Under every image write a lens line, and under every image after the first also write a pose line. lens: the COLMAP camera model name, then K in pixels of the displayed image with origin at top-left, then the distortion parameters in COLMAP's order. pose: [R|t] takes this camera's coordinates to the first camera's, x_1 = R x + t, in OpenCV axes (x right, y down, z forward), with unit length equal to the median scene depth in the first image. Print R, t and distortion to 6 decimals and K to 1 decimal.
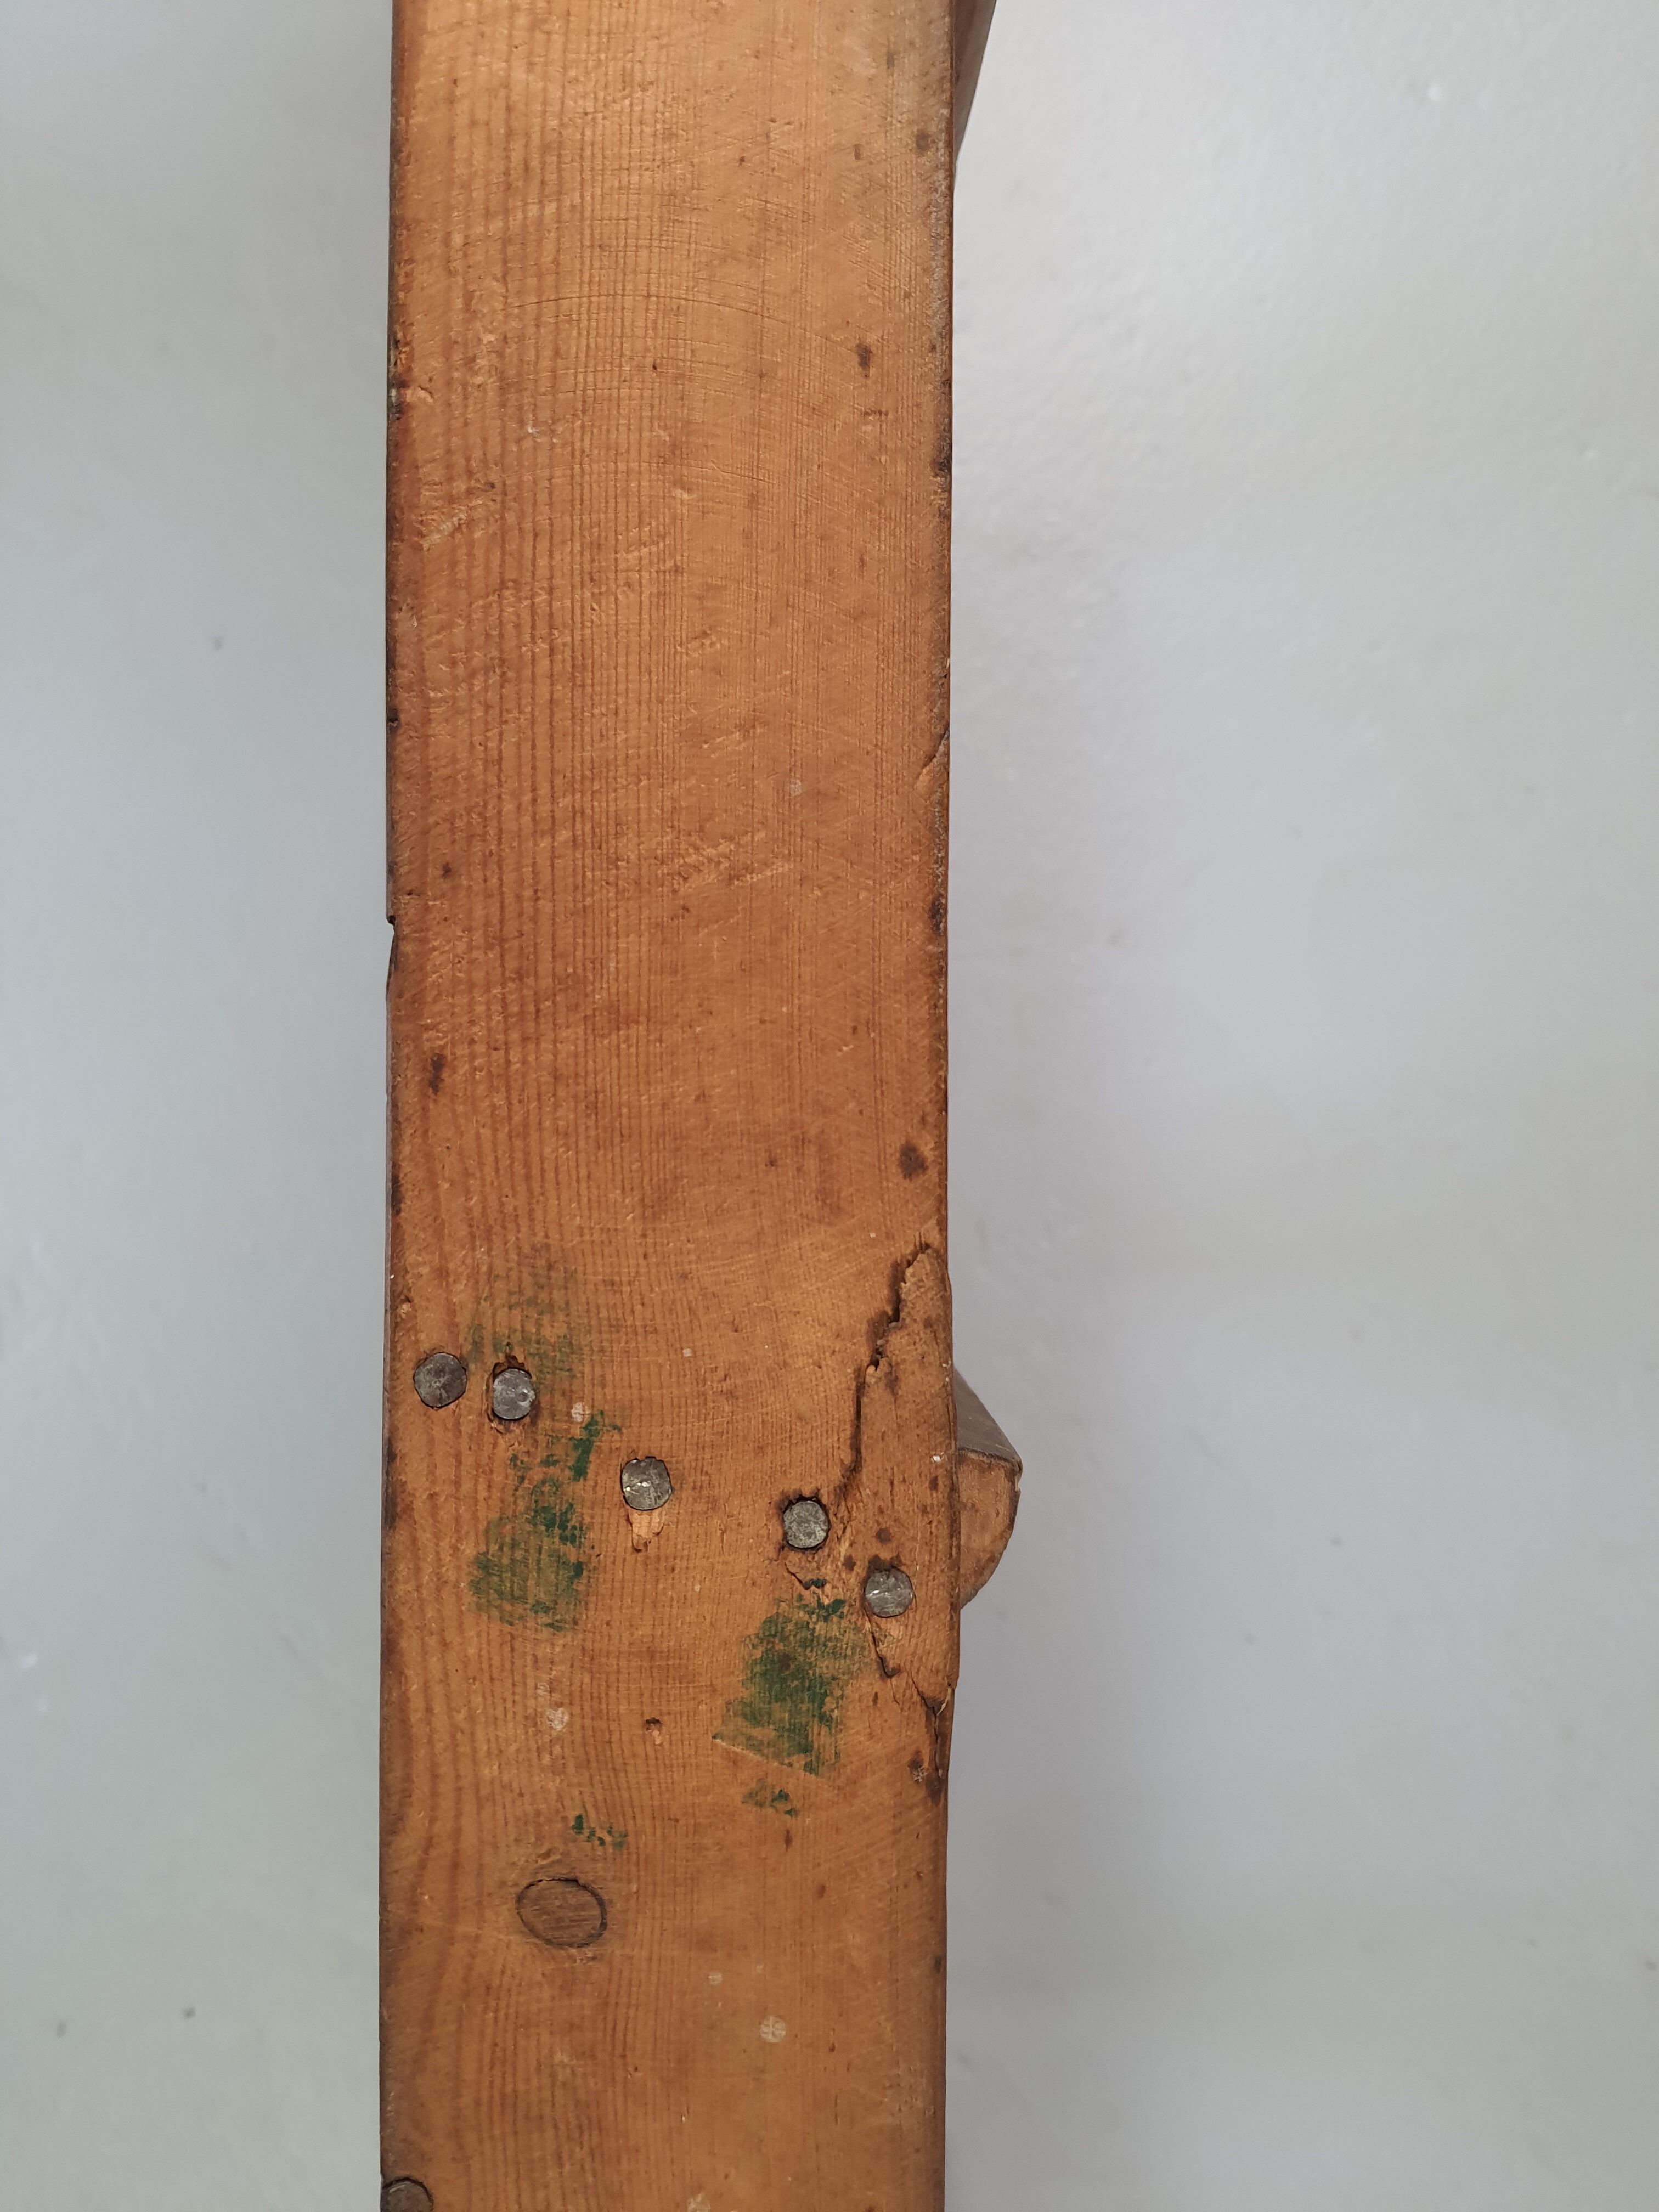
lens RADIAL K [[1526.8, 0, 802.5], [0, 1526.8, 1102.2], [0, 0, 1]] dist [0.087545, -0.153193]
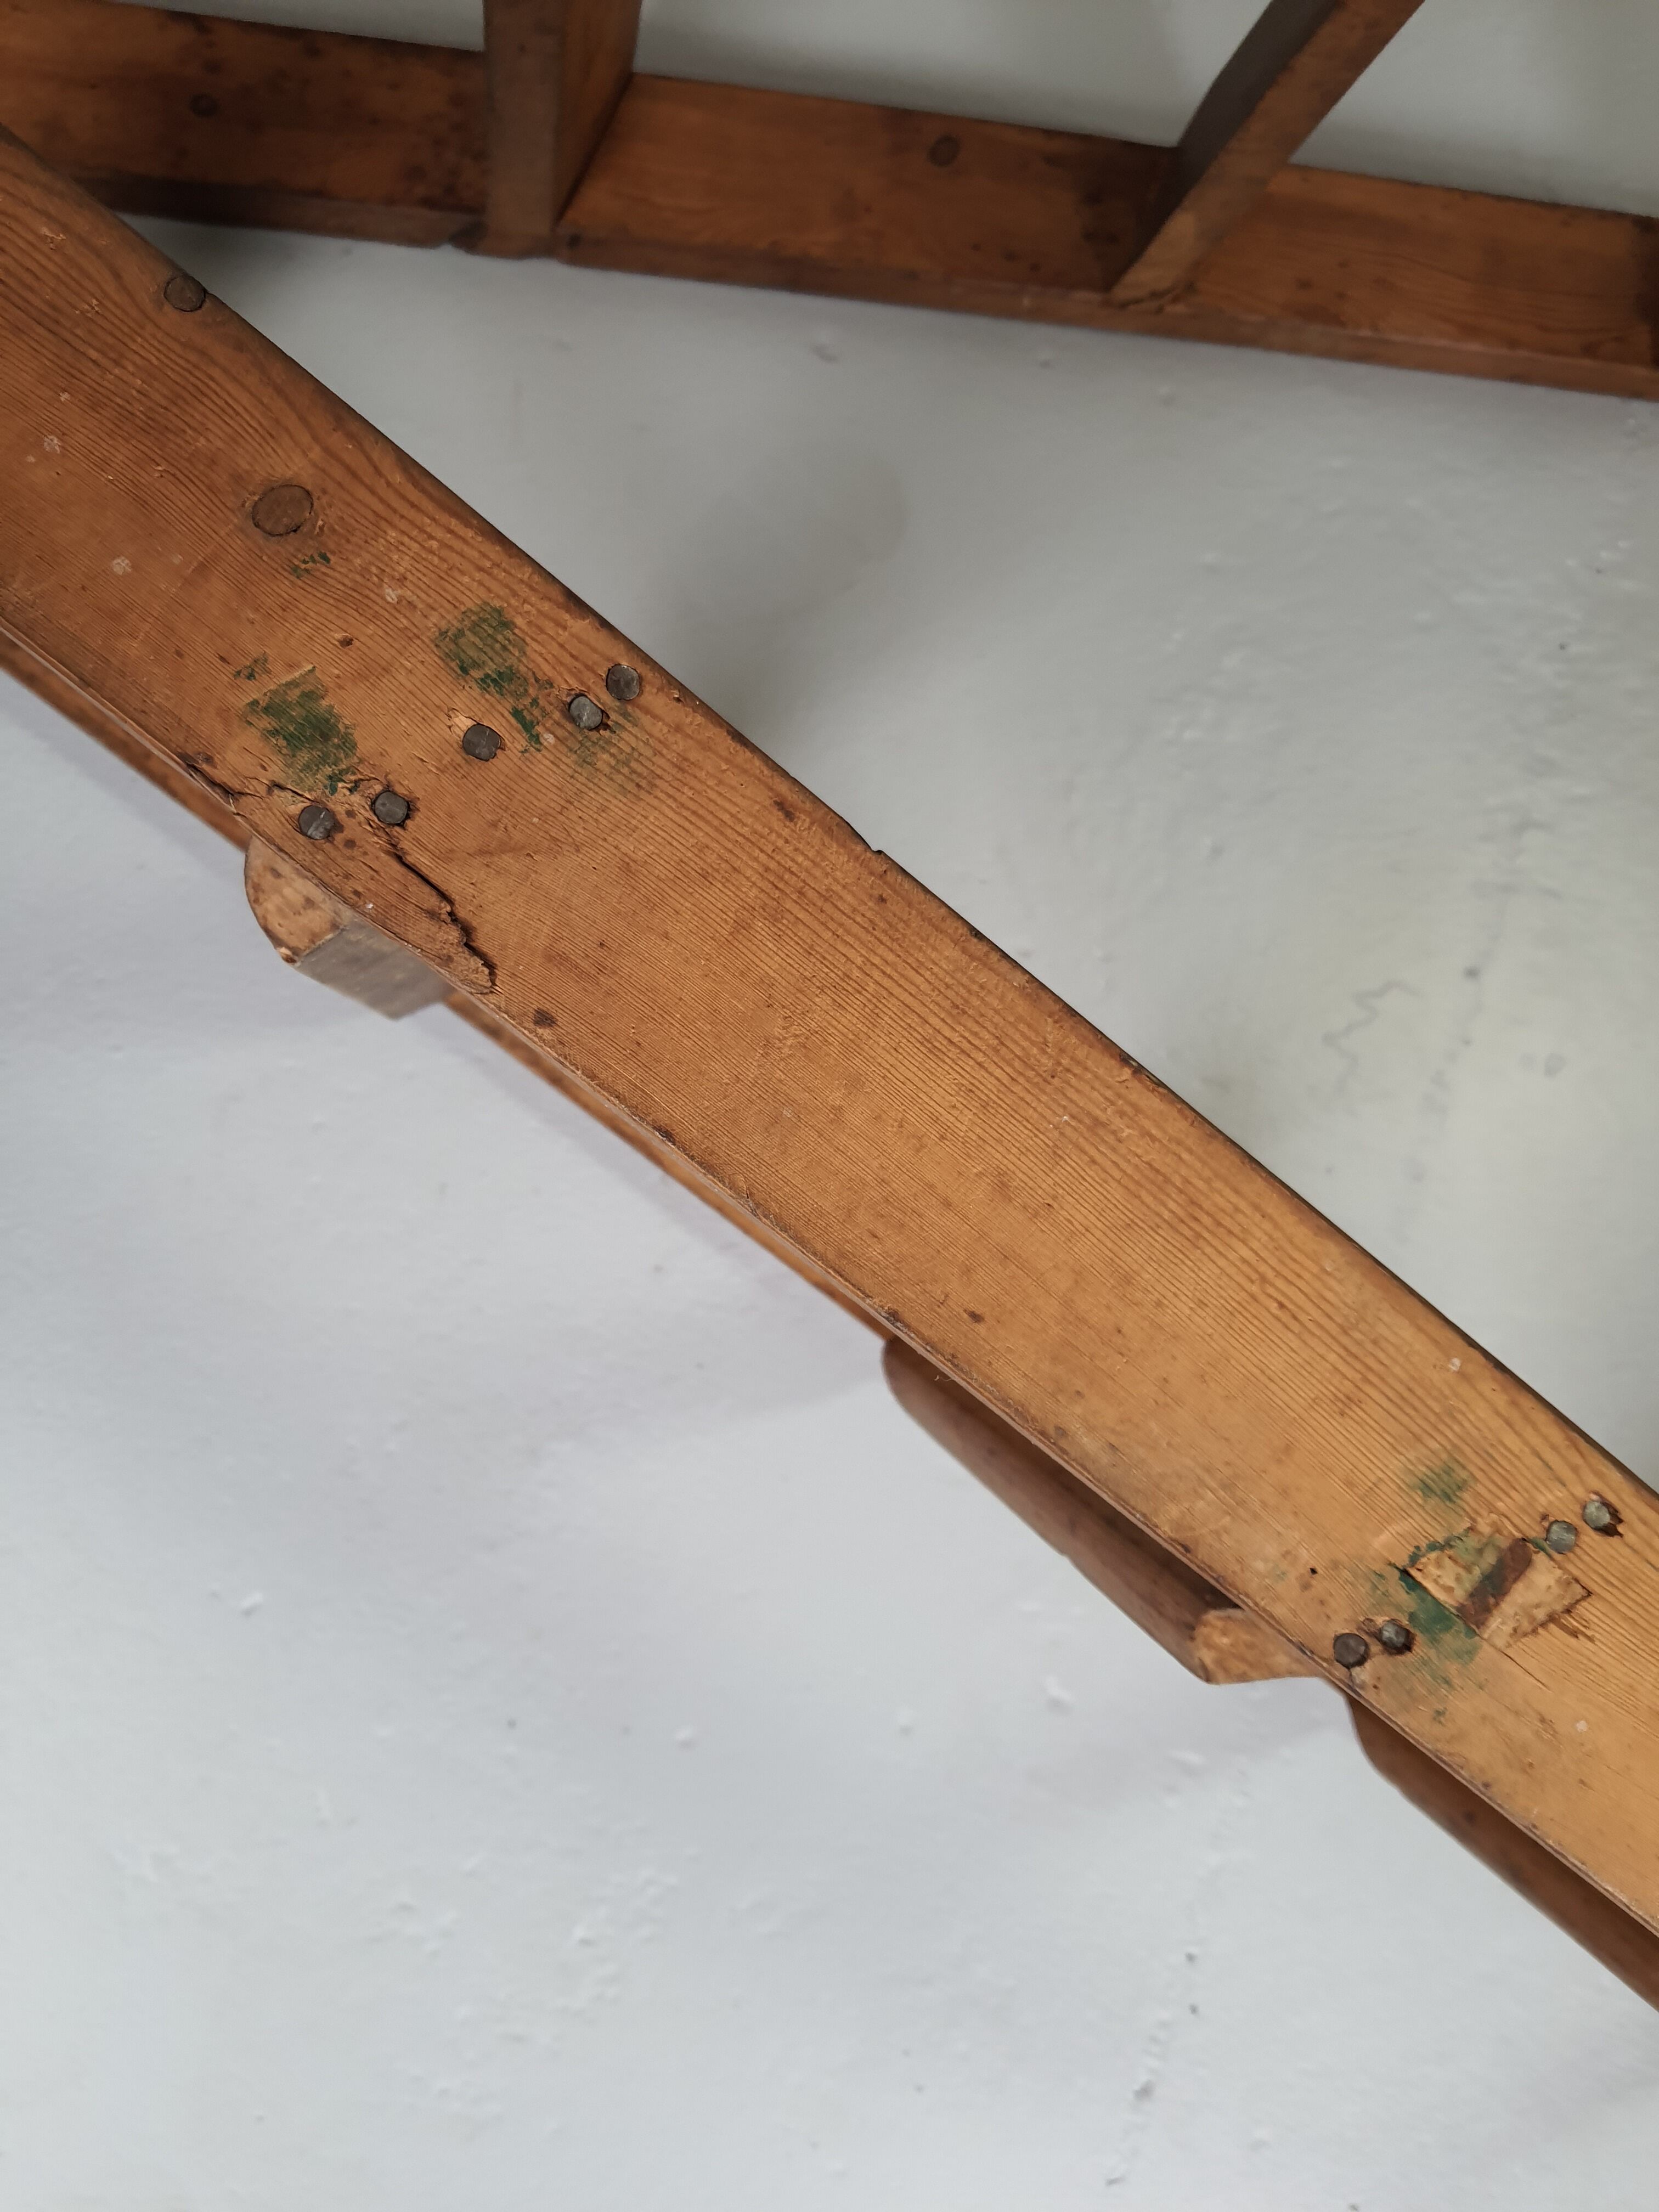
lens RADIAL K [[1526.8, 0, 802.5], [0, 1526.8, 1102.2], [0, 0, 1]] dist [0.087545, -0.153193]
pose [[-0.608052, 0.789310, -0.085216, 0.110036], [-0.779437, -0.613921, -0.124811, -0.020825], [-0.150831, -0.009471, 0.988514, -0.514004]]
